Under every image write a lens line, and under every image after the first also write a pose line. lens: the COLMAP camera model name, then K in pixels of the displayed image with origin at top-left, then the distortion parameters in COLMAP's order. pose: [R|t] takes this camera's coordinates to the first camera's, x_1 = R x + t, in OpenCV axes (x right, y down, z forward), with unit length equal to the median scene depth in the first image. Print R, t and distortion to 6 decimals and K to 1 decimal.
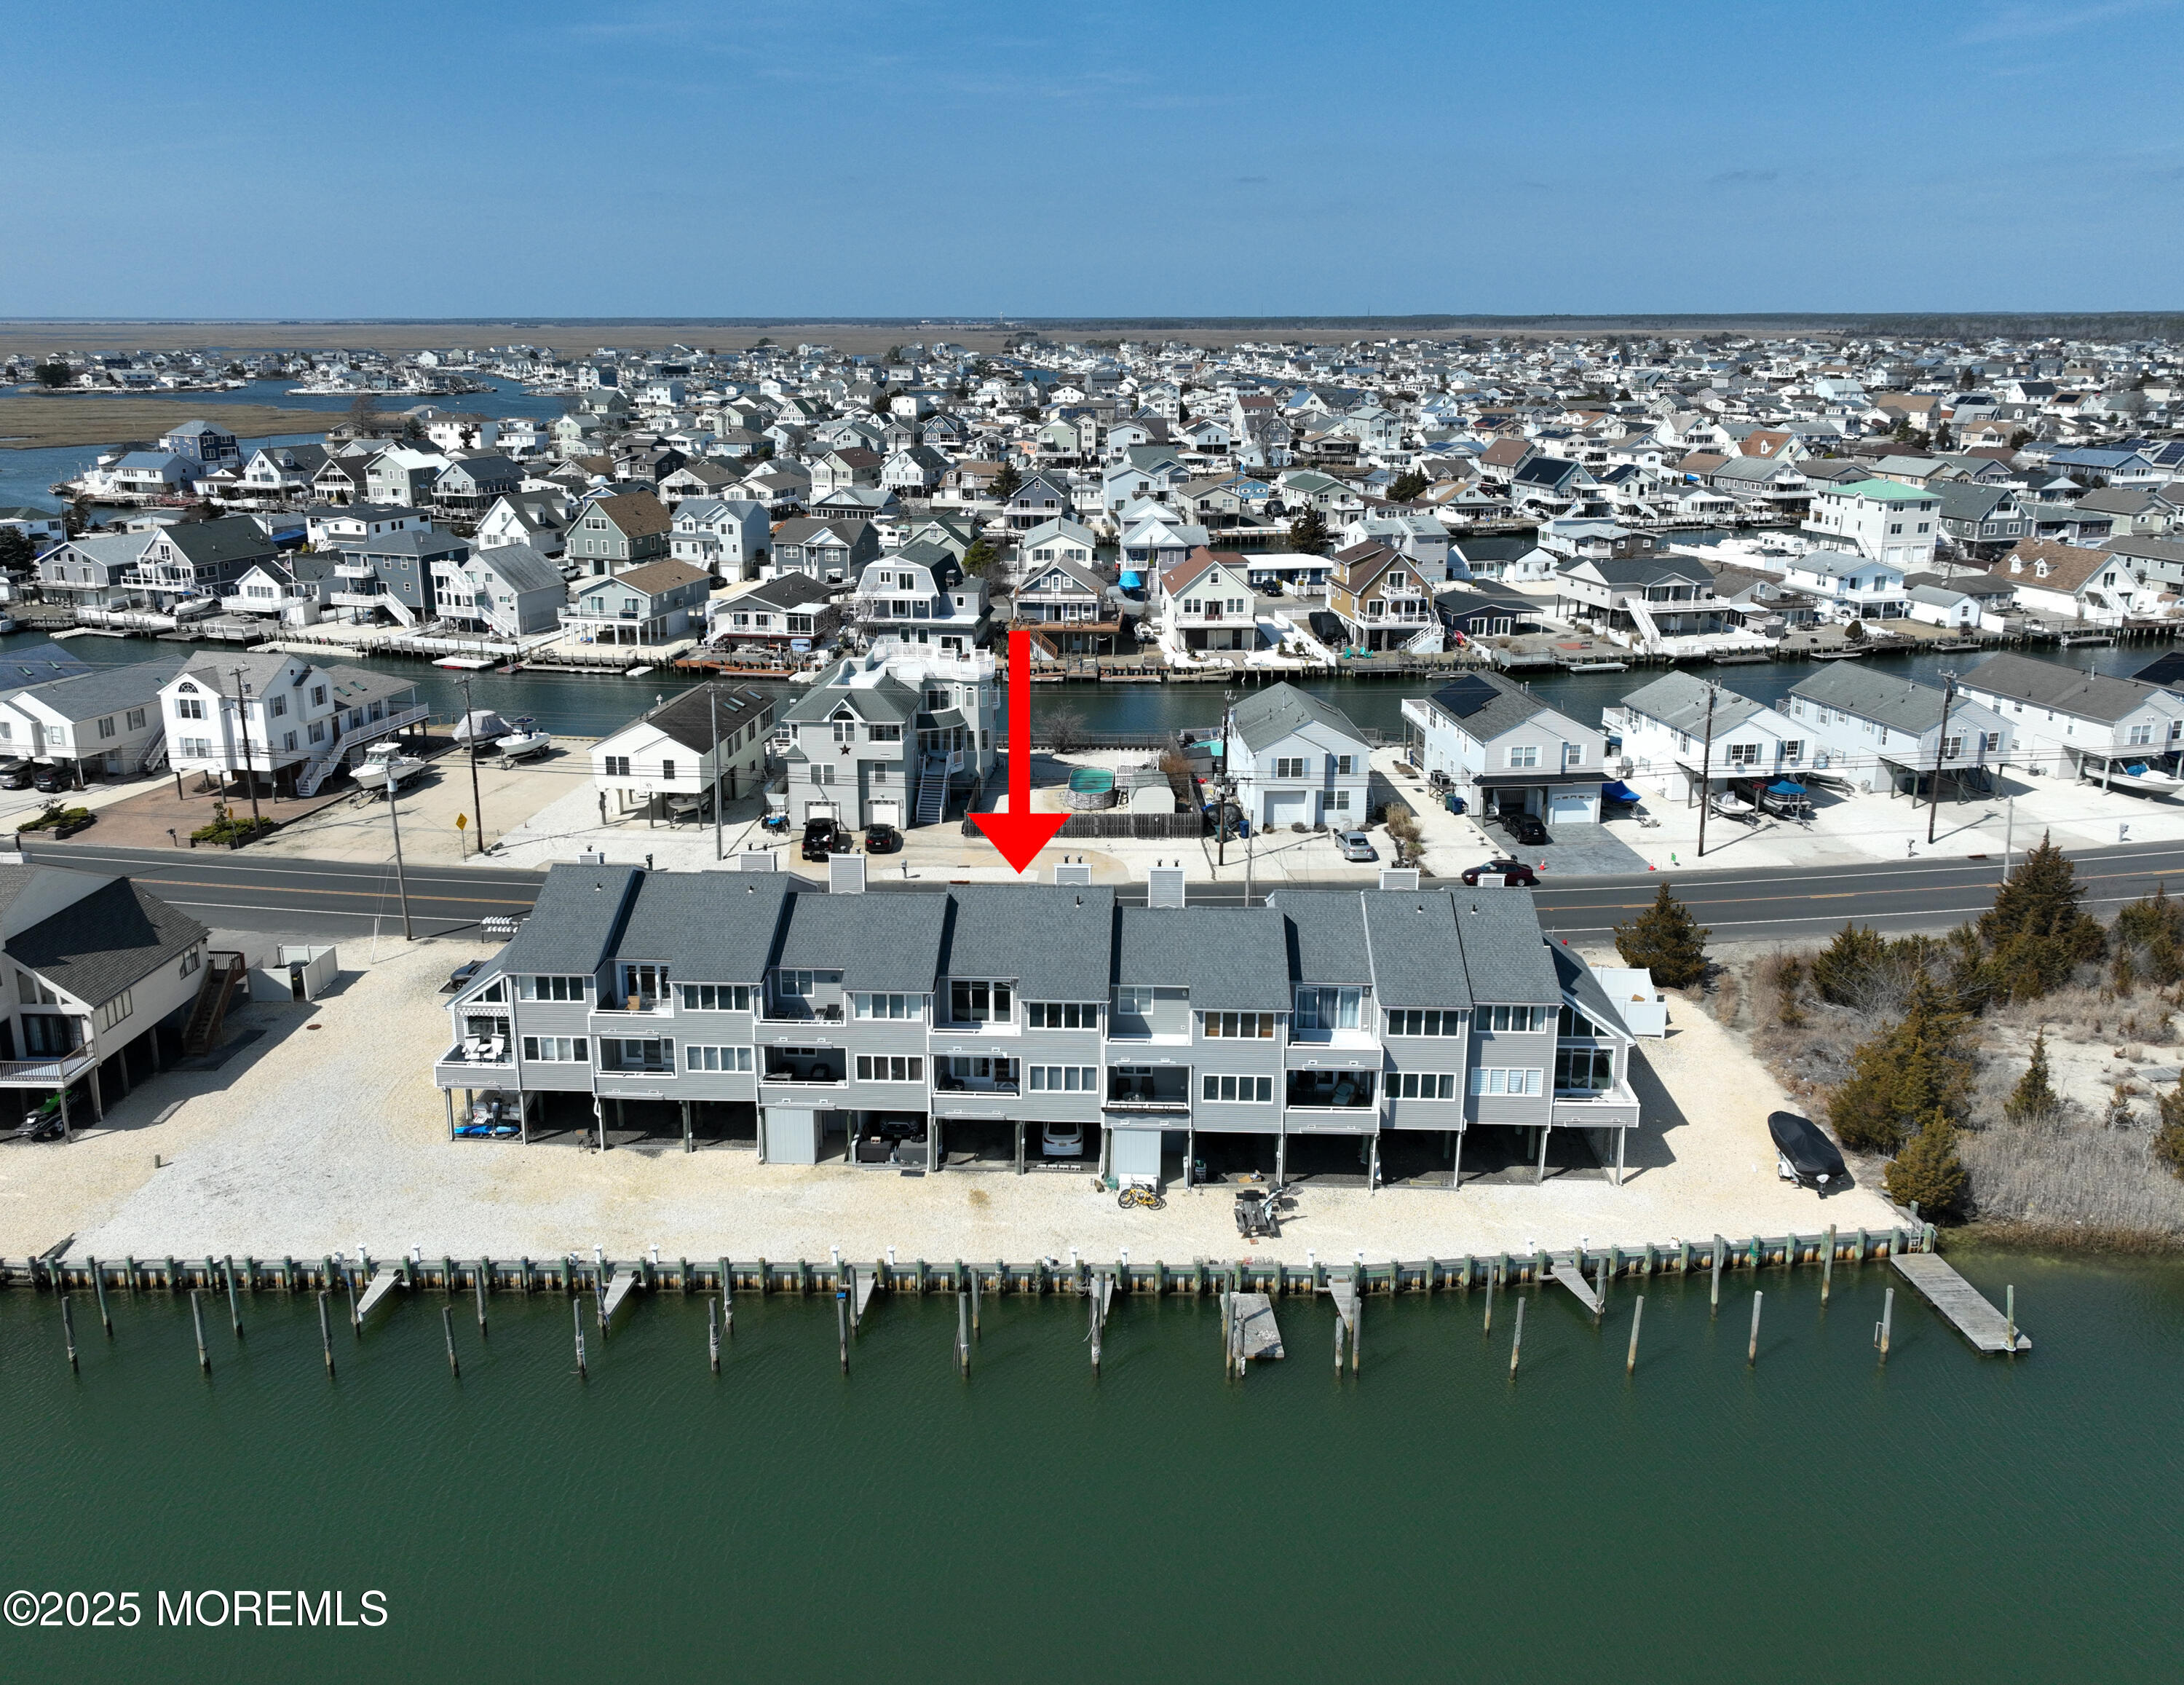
lens RADIAL K [[1583.4, 0, 1070.3], [0, 1583.4, 831.0], [0, 0, 1]] dist [0.002454, 0.000854]
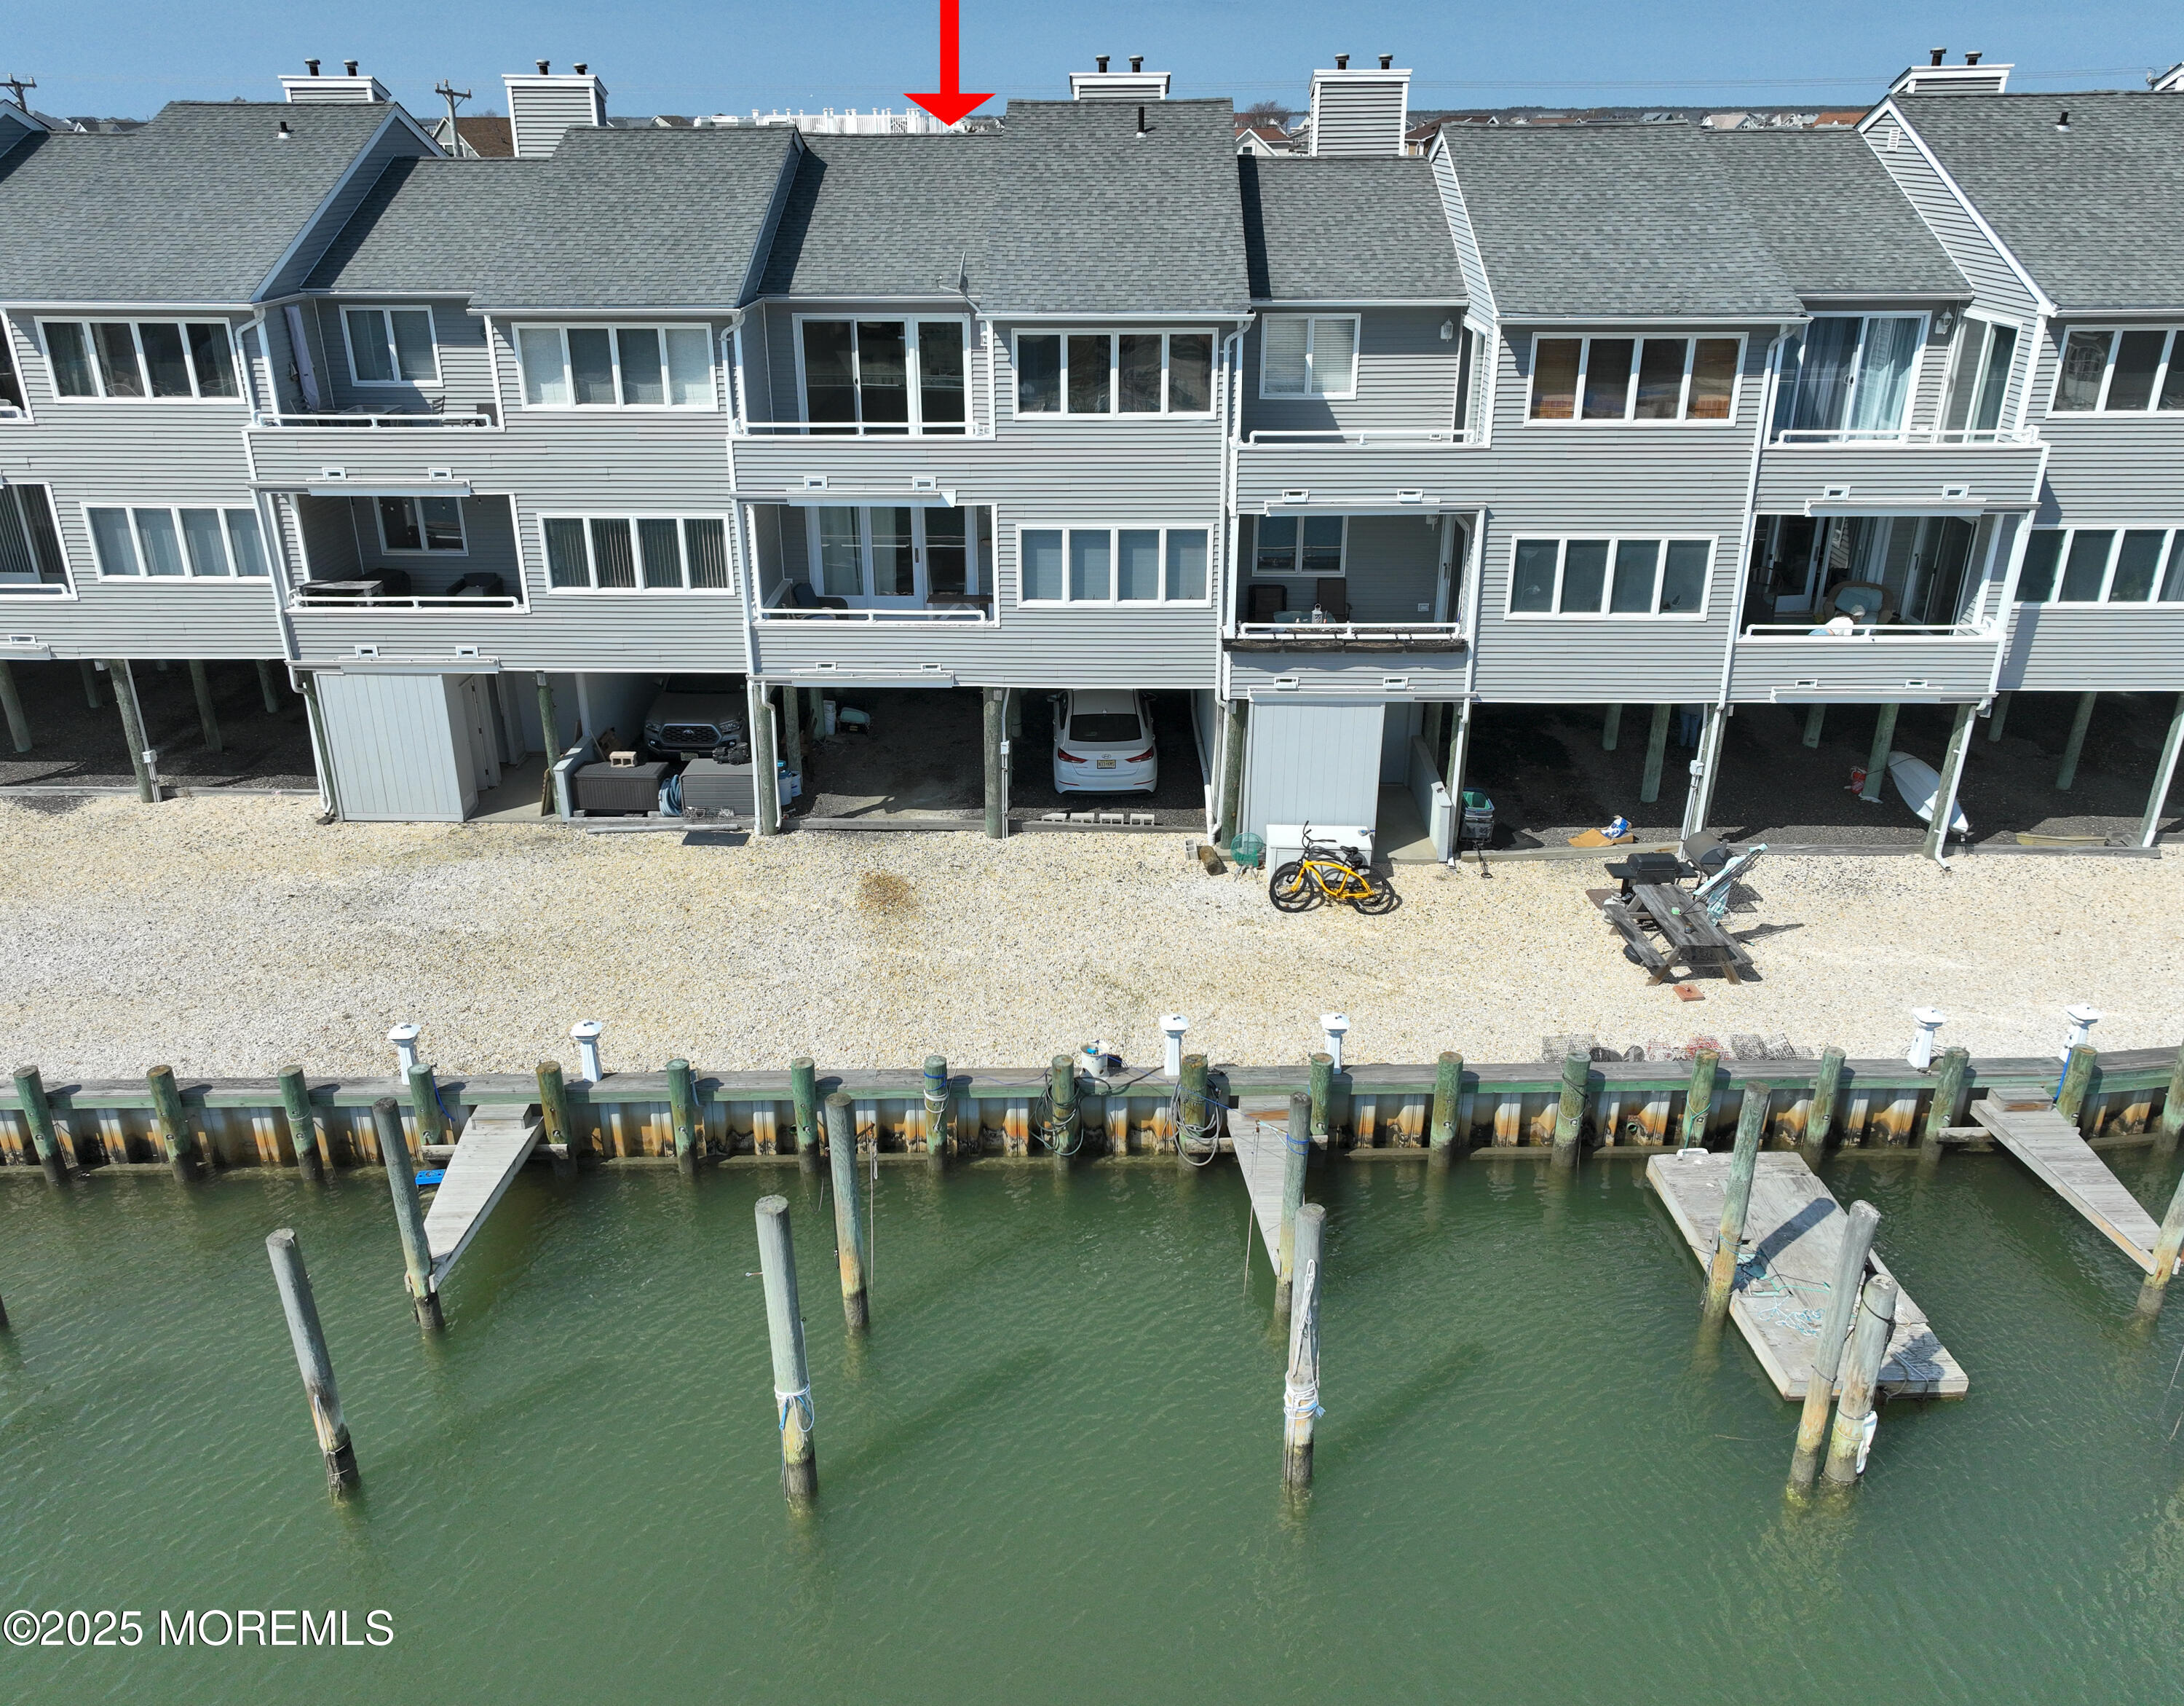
lens RADIAL K [[1595.9, 0, 1103.2], [0, 1595.9, 854.4], [0, 0, 1]] dist [0.010129, 0.000859]
pose [[0.999256, -0.011776, 0.036728, -0.020990], [0.006309, 0.989332, 0.145542, 0.169339], [-0.038050, -0.145202, 0.988670, 0.633473]]
